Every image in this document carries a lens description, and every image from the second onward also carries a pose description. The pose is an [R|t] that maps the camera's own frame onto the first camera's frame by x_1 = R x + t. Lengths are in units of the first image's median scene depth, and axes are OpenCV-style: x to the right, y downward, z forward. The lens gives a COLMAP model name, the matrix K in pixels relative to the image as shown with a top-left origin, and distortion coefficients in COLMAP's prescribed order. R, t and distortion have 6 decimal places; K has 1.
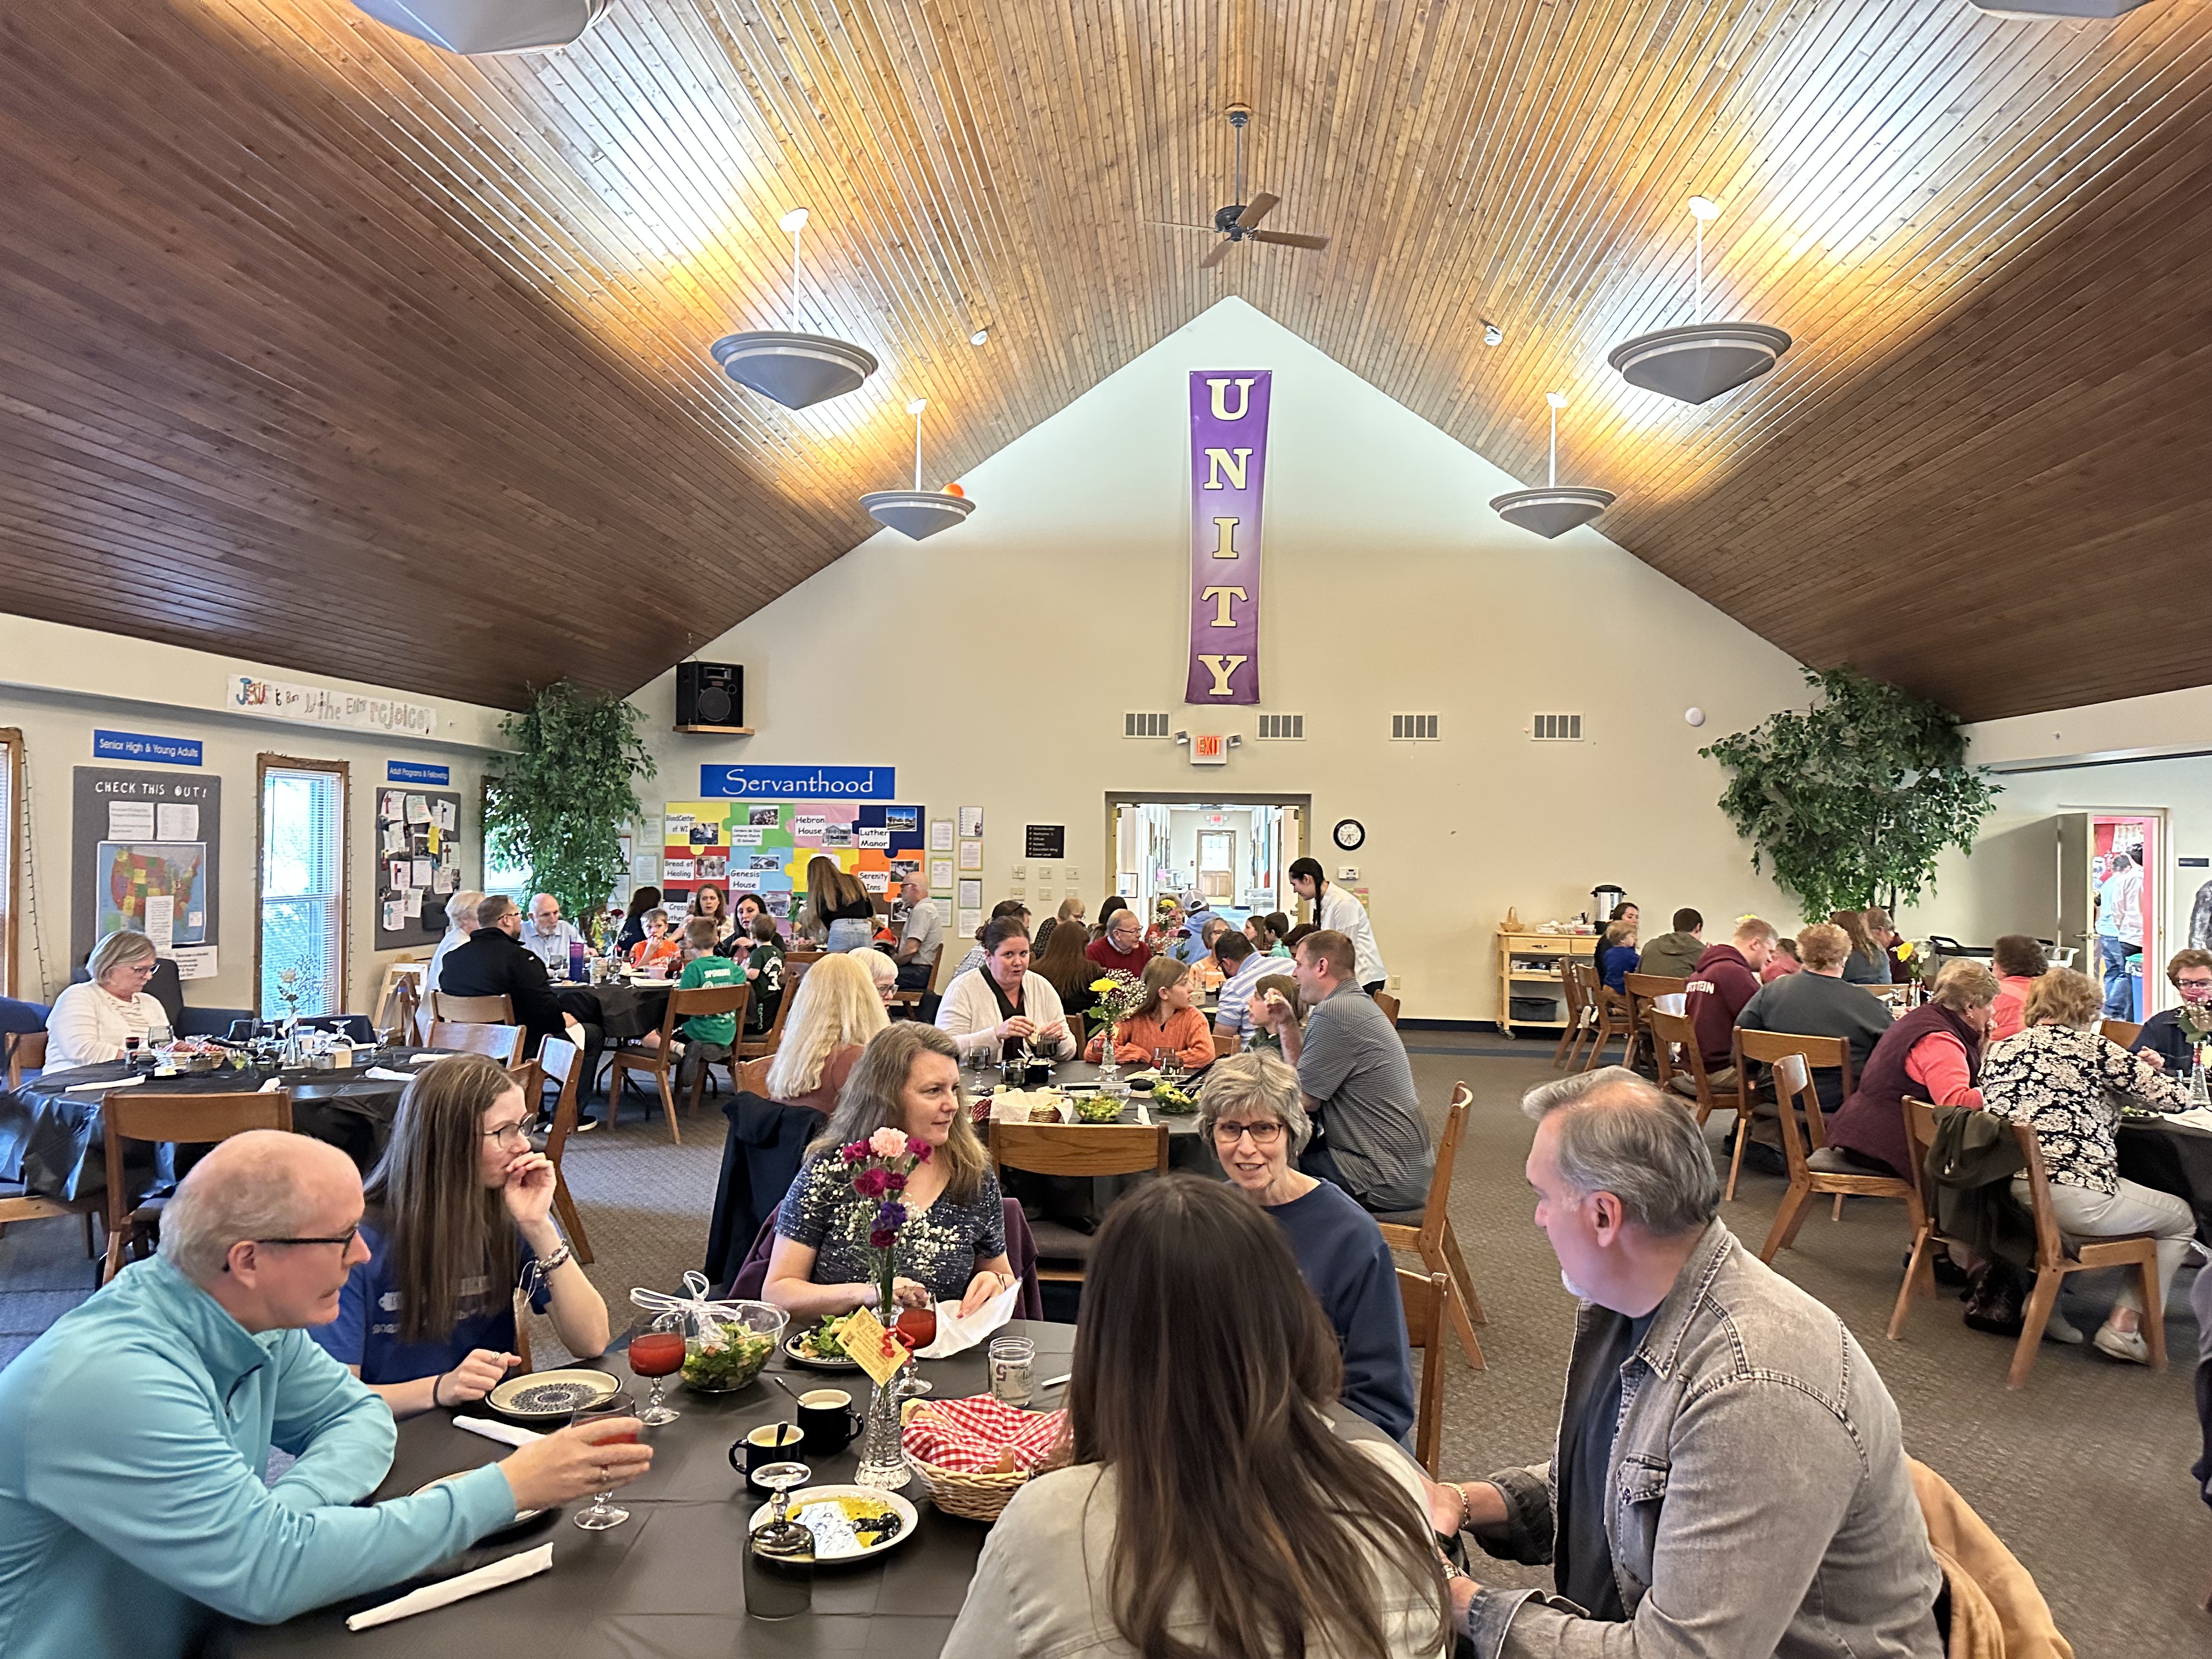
lens RADIAL K [[1508.5, 0, 1119.8], [0, 1508.5, 861.3], [0, 0, 1]] dist [0.003053, -0.001601]
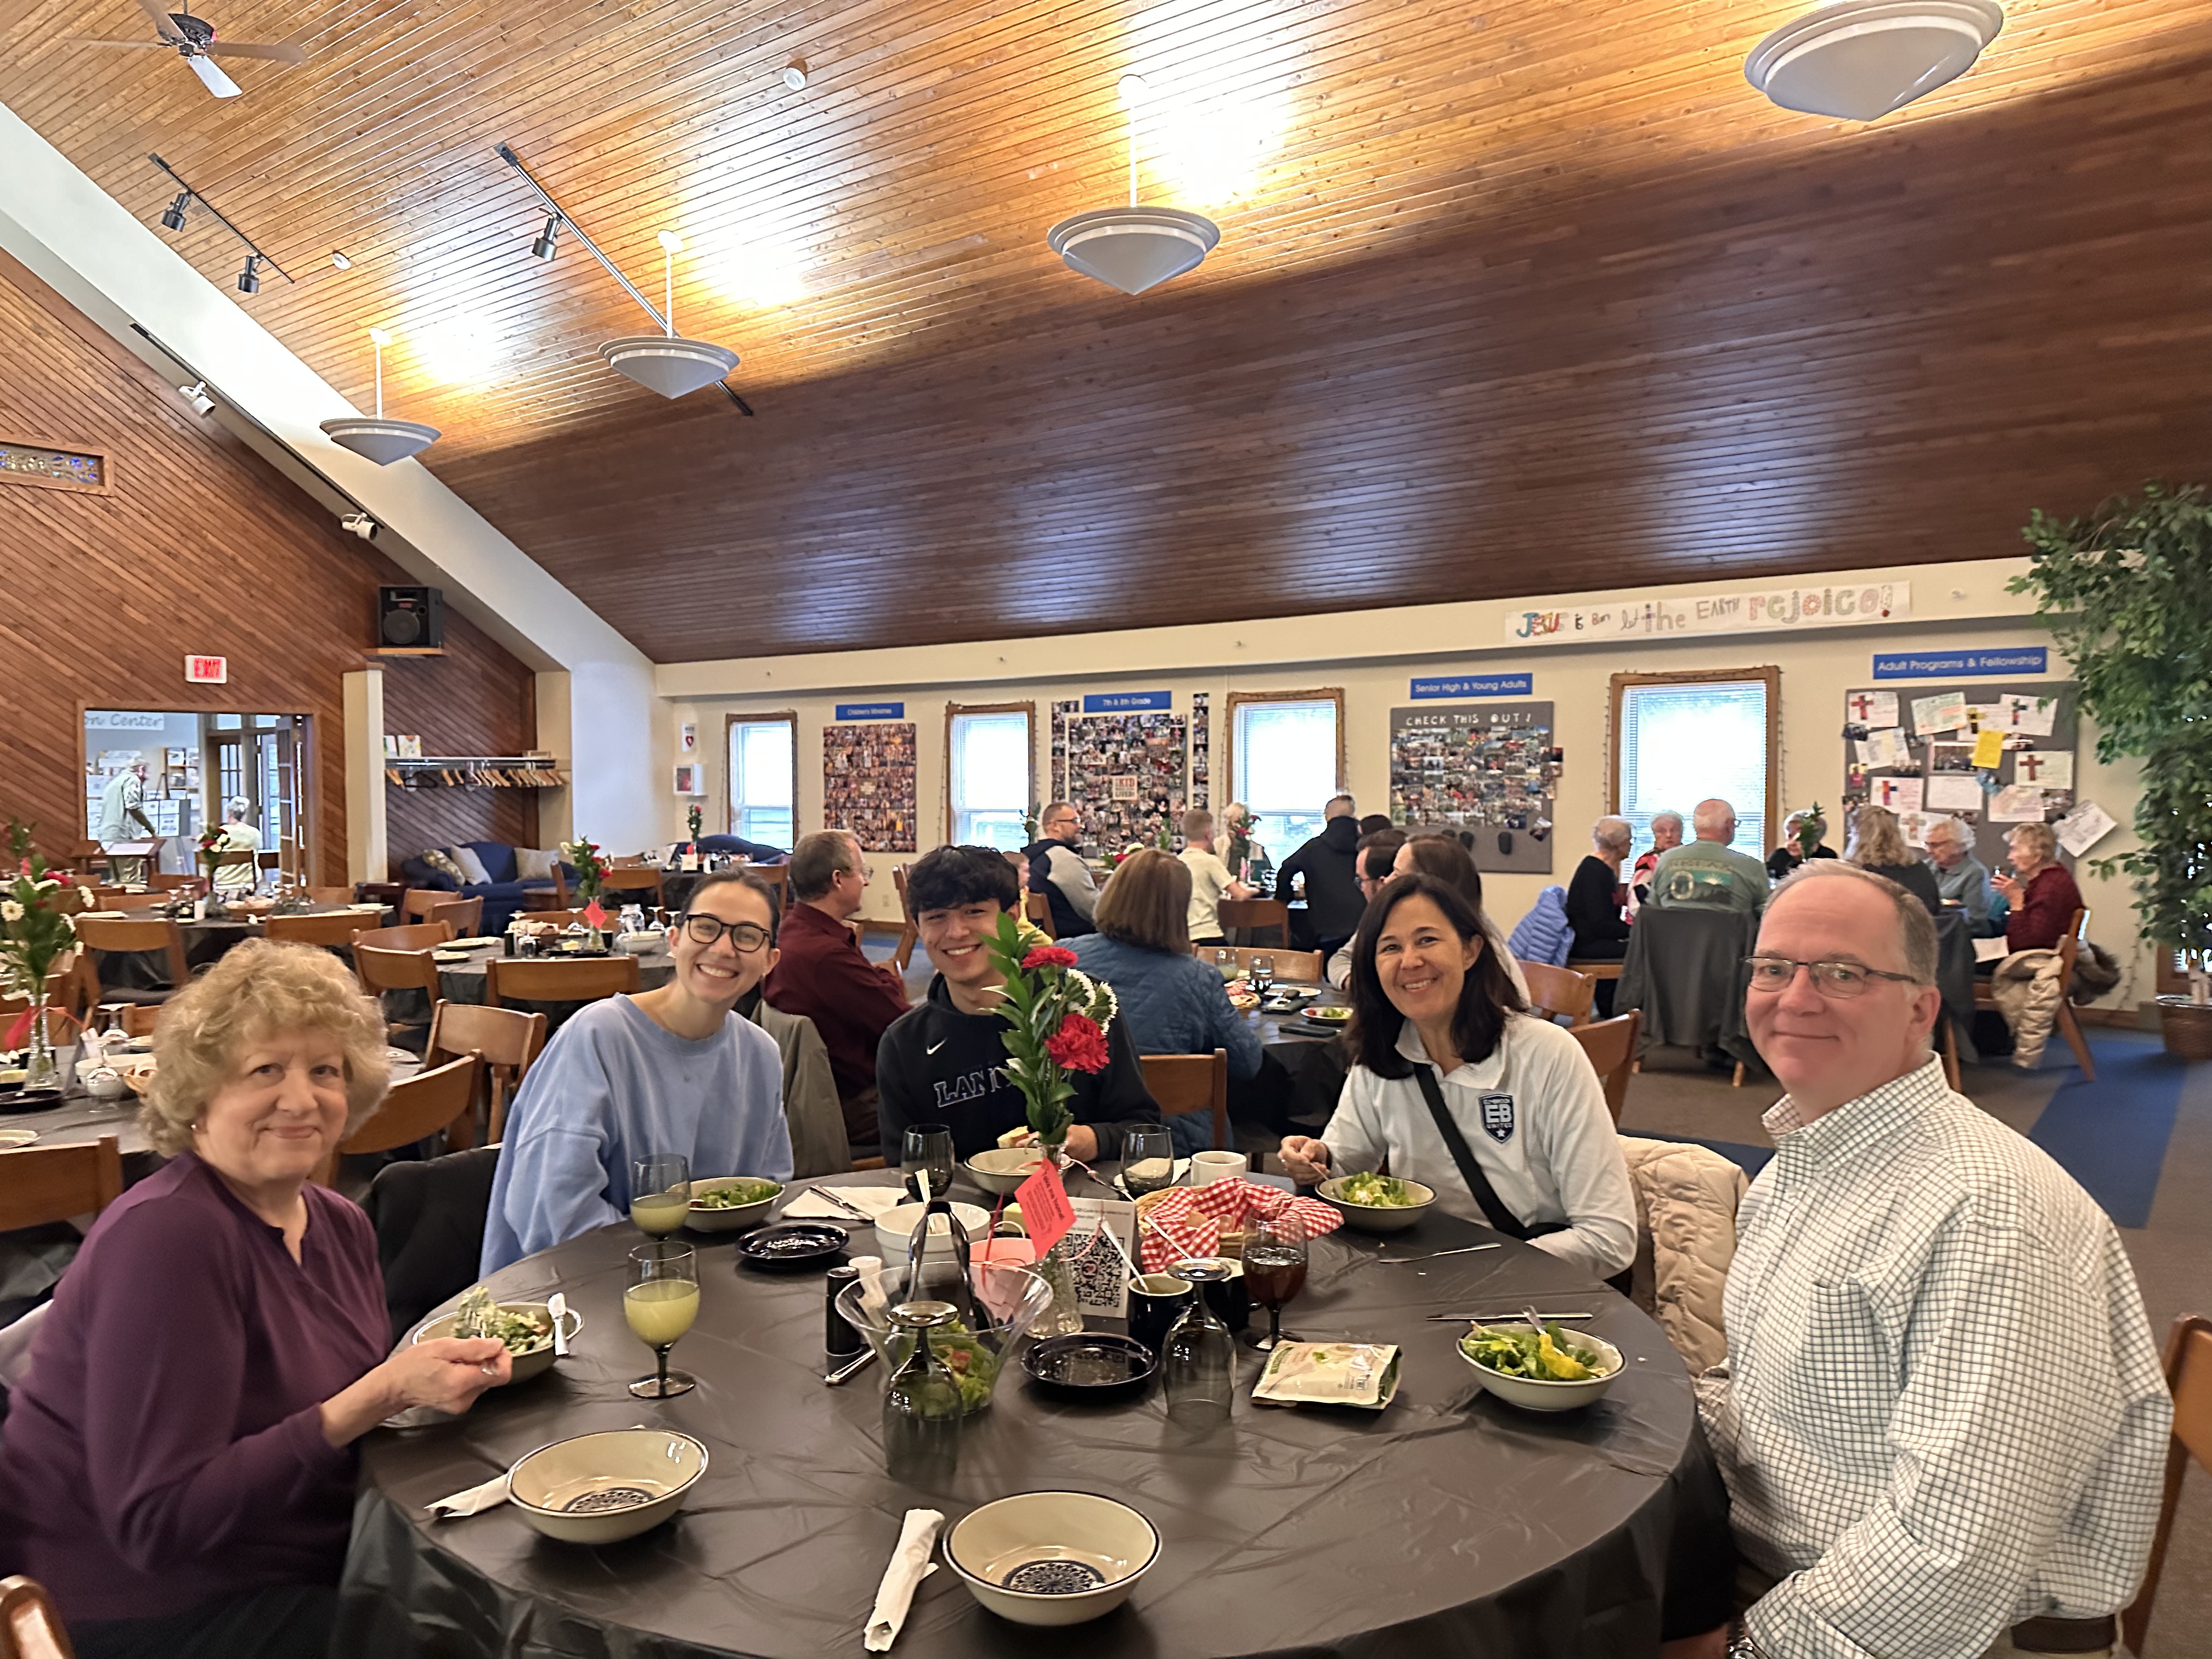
lens RADIAL K [[1580.1, 0, 1106.0], [0, 1580.1, 829.5], [0, 0, 1]] dist [-0.006447, 0.000967]
pose [[-0.544003, -0.002958, -0.839078, 0.454375], [-0.017933, 0.999806, 0.008101, 0.028137], [0.838891, 0.019454, -0.543951, 1.091575]]
